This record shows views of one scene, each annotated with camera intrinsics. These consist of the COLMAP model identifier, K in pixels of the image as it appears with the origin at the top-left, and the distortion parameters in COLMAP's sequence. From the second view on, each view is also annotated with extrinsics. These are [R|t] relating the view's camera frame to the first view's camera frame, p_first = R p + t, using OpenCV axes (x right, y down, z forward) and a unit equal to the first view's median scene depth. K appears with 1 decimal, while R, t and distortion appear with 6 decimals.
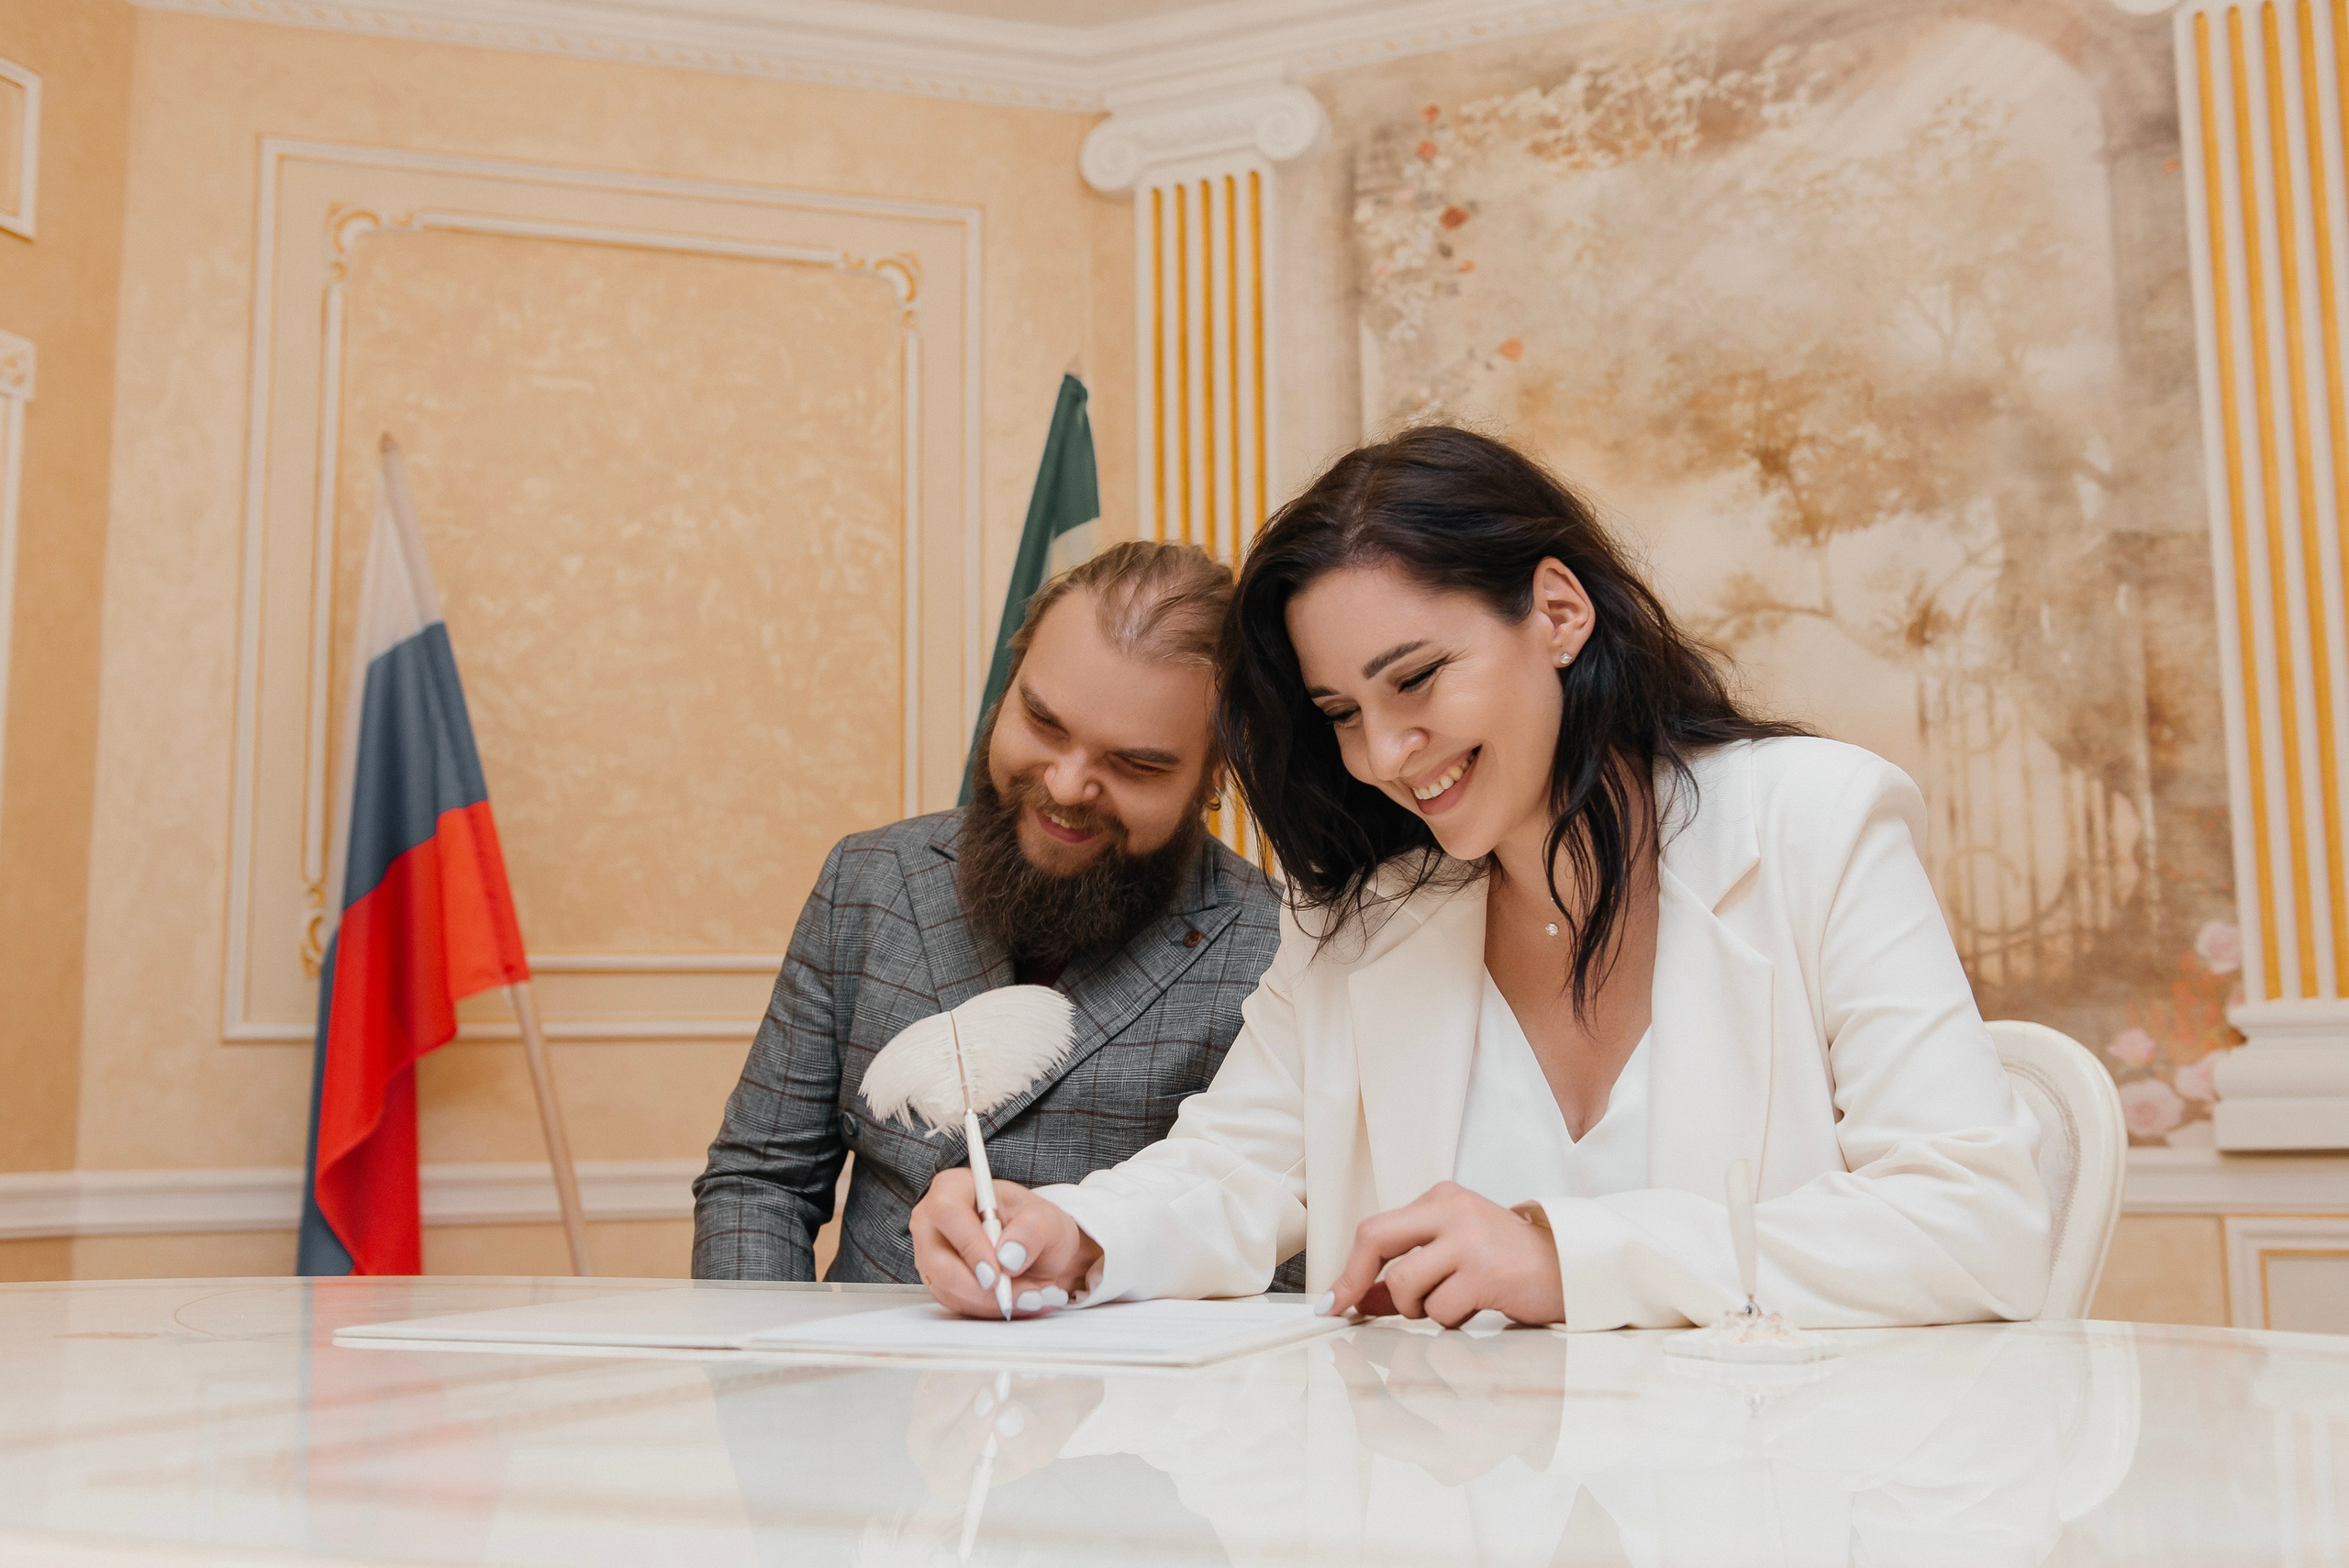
lens RADIAL K [[2422.6, 0, 1174.5], [0, 2422.6, 784.0], [0, 0, 1]] dist [0.005679, 0.015451]
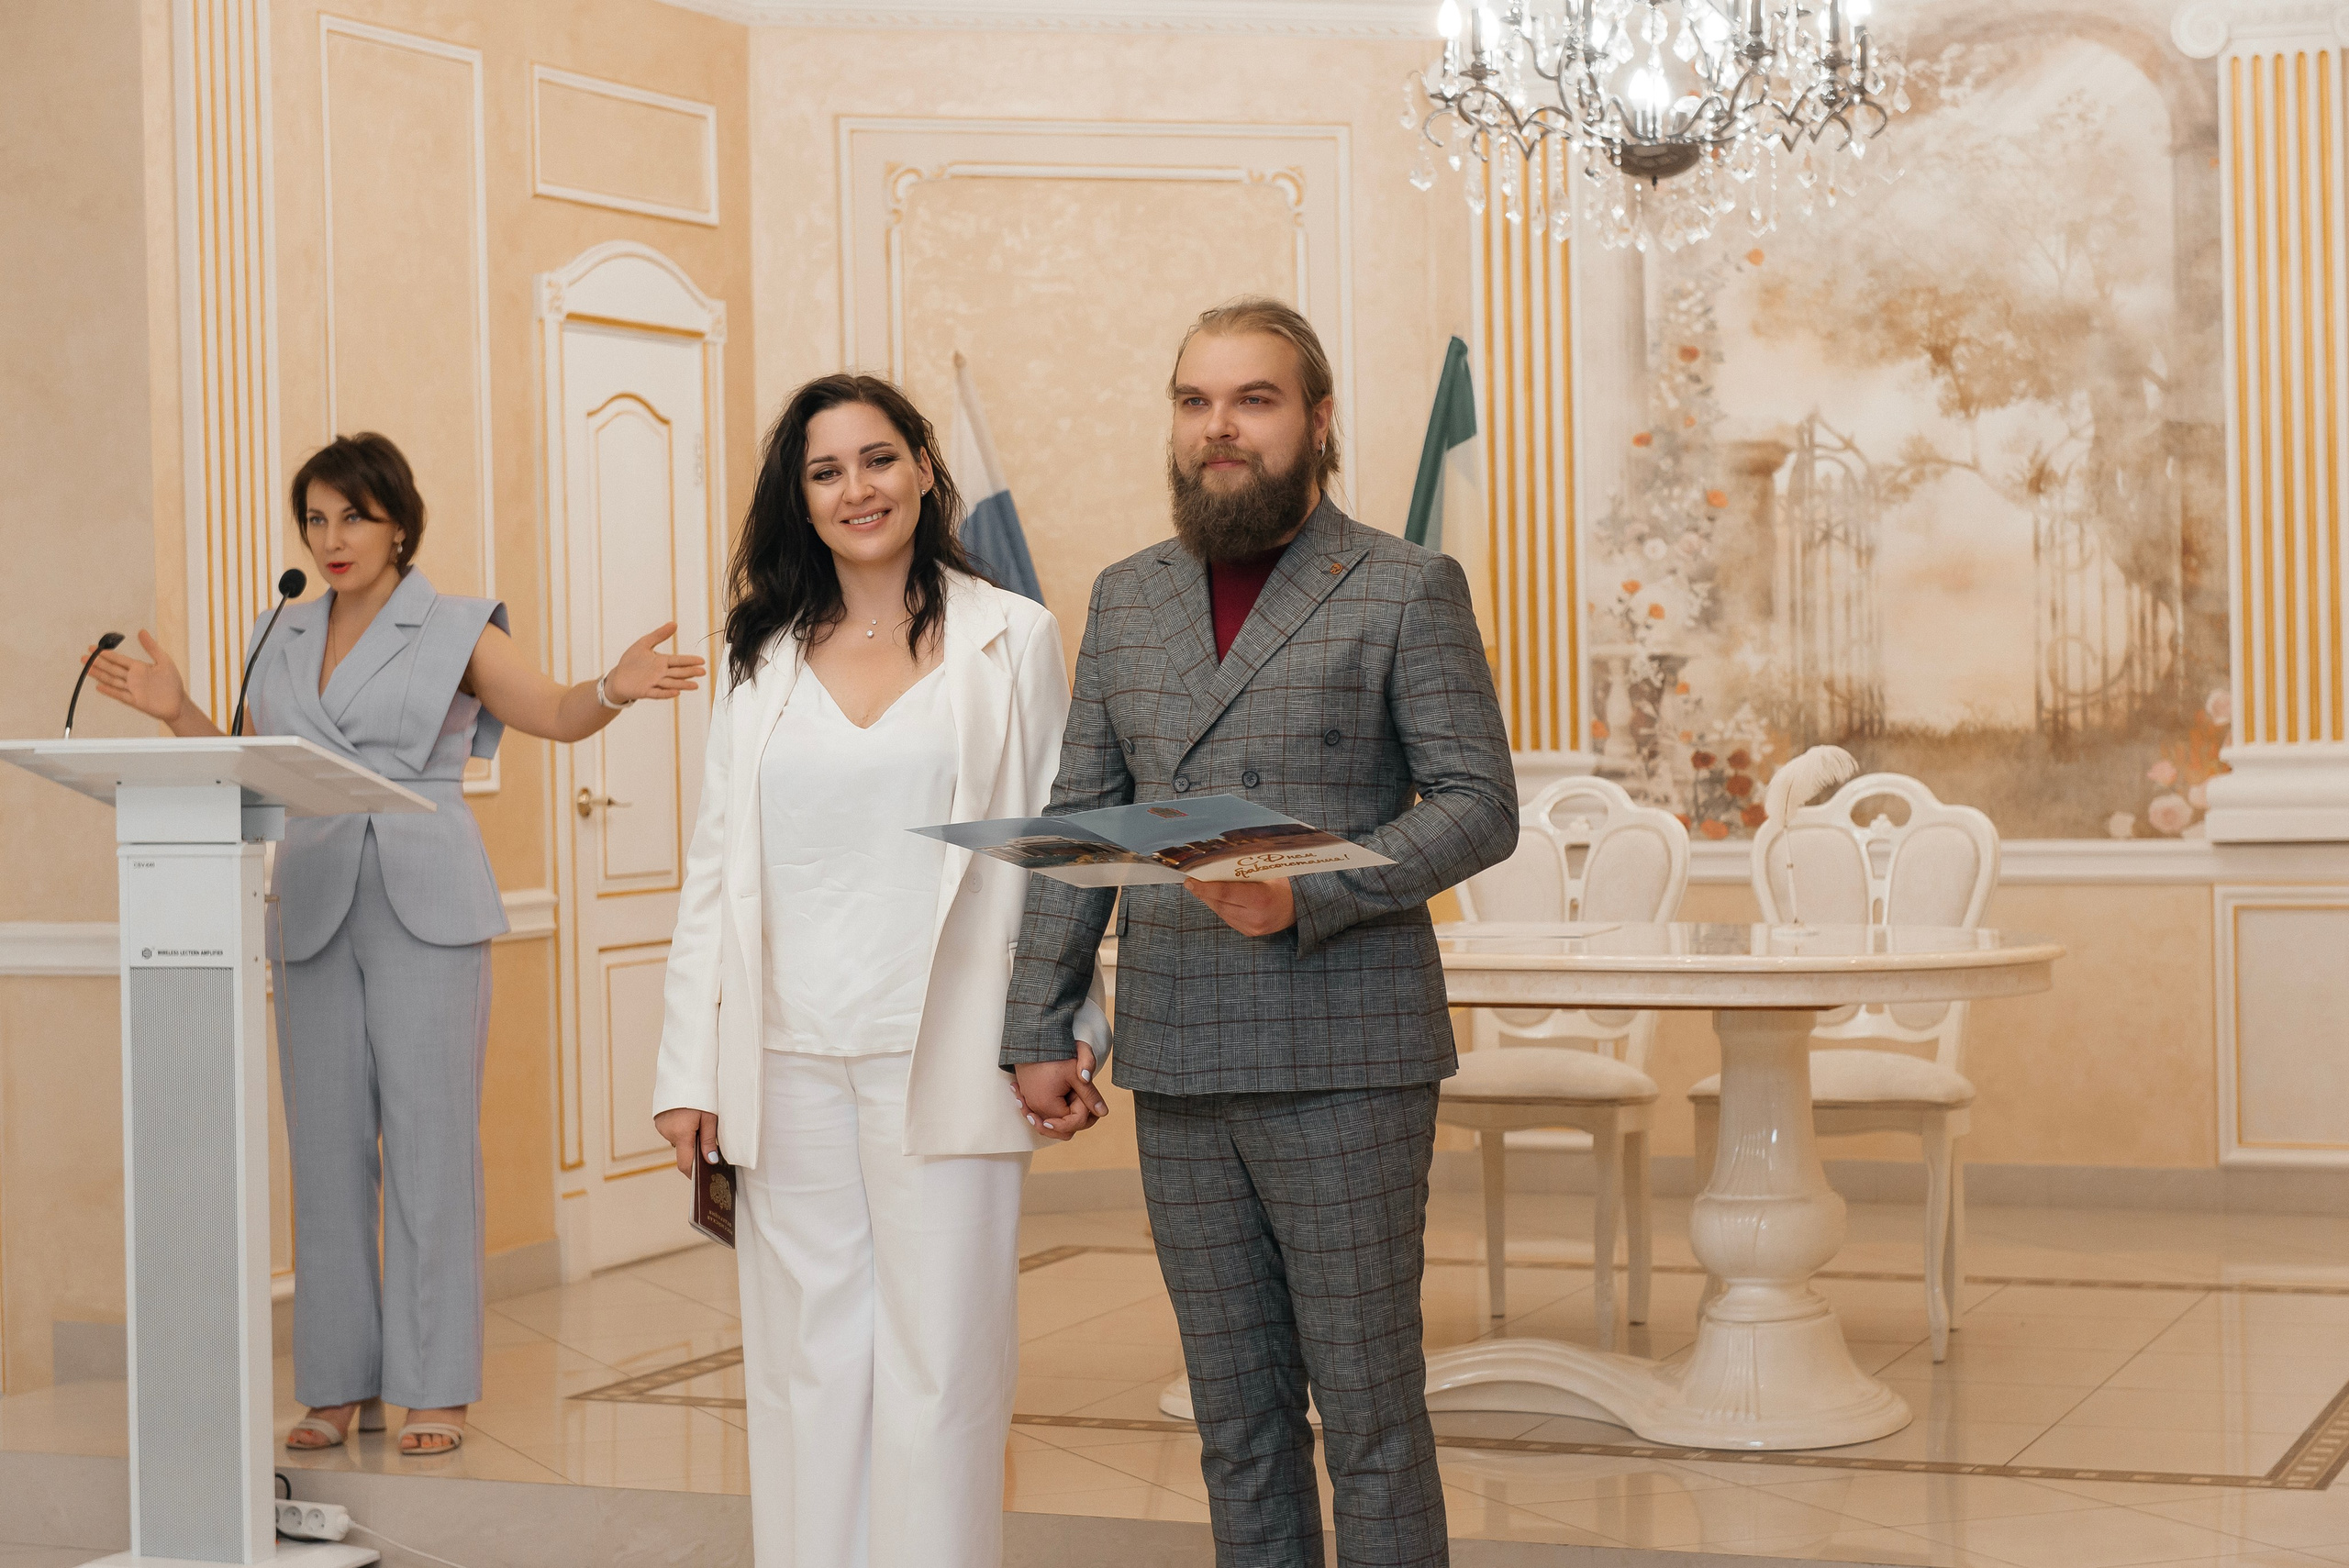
lens RADIAL K [[4448.6, 0, 1174.5], [0, 4448.6, 784.0], [0, 0, 1]] dist [0.014190, -0.077428]
pose [[0.999930, -0.010901, -0.004634, -0.190788], [0.011496, 0.987384, 0.157927, -0.307062], [0.002853, -0.157969, 0.987440, -1.617265]]
